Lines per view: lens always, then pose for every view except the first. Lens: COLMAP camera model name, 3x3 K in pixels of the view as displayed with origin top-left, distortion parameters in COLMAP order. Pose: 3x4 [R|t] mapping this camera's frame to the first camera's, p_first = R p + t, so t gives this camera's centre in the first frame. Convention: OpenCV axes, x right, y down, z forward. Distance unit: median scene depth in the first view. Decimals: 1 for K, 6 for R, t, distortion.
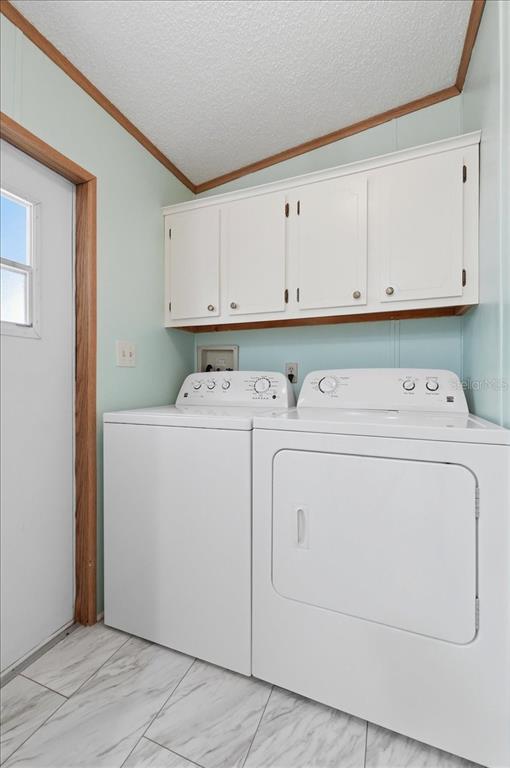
lens RADIAL K [[325.3, 0, 266.6], [0, 325.3, 376.7], [0, 0, 1]] dist [-0.000219, 0.000258]
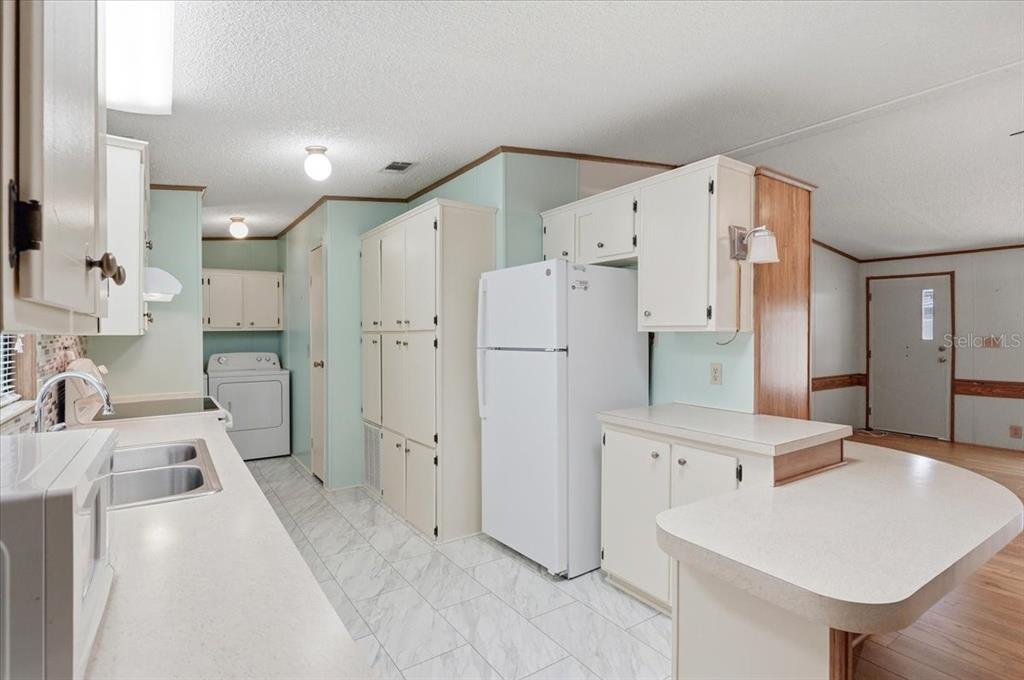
lens RADIAL K [[512.3, 0, 509.8], [0, 512.3, 335.6], [0, 0, 1]] dist [-0.000029, 0.000319]
pose [[0.565000, -0.010491, 0.825024, -1.781040], [0.004703, 0.999944, 0.009494, -0.187421], [-0.825078, -0.001484, 0.565017, -2.925612]]
